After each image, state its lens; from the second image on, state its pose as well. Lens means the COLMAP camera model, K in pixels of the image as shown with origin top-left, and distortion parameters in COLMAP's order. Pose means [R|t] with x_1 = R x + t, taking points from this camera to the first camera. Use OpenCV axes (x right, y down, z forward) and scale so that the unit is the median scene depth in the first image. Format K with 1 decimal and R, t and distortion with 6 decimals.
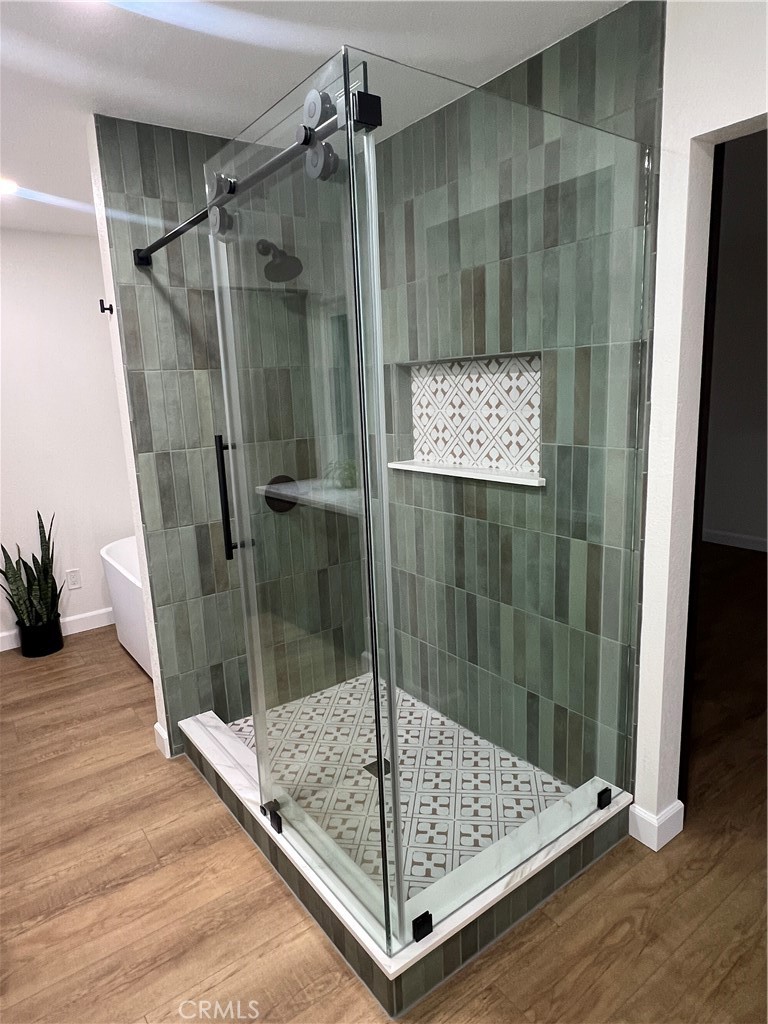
lens RADIAL K [[624.4, 0, 384.3], [0, 624.4, 508.3], [0, 0, 1]] dist [-0.006606, 0.002334]
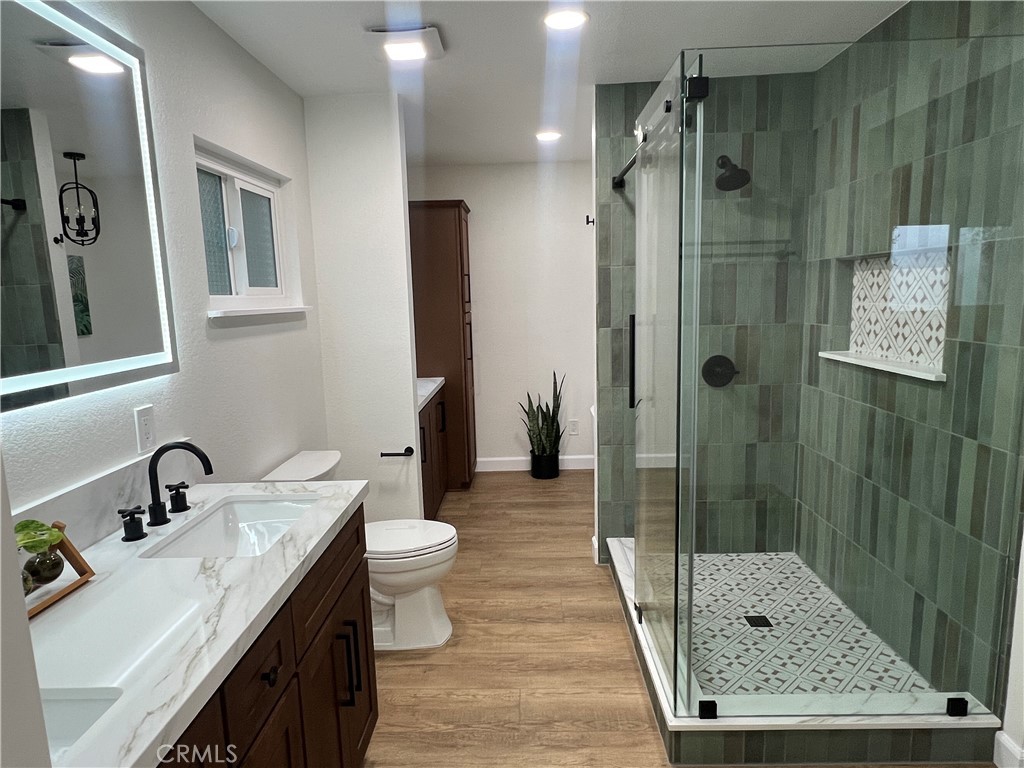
lens RADIAL K [[624.4, 0, 511.6], [0, 624.4, 386.4], [0, 0, 1]] dist [-0.006606, 0.002334]
pose [[0.789204, 0.110560, -0.604098, 0.282882], [-0.121913, 0.992289, 0.022336, 0.029974], [0.601909, 0.056020, 0.796597, -0.176715]]
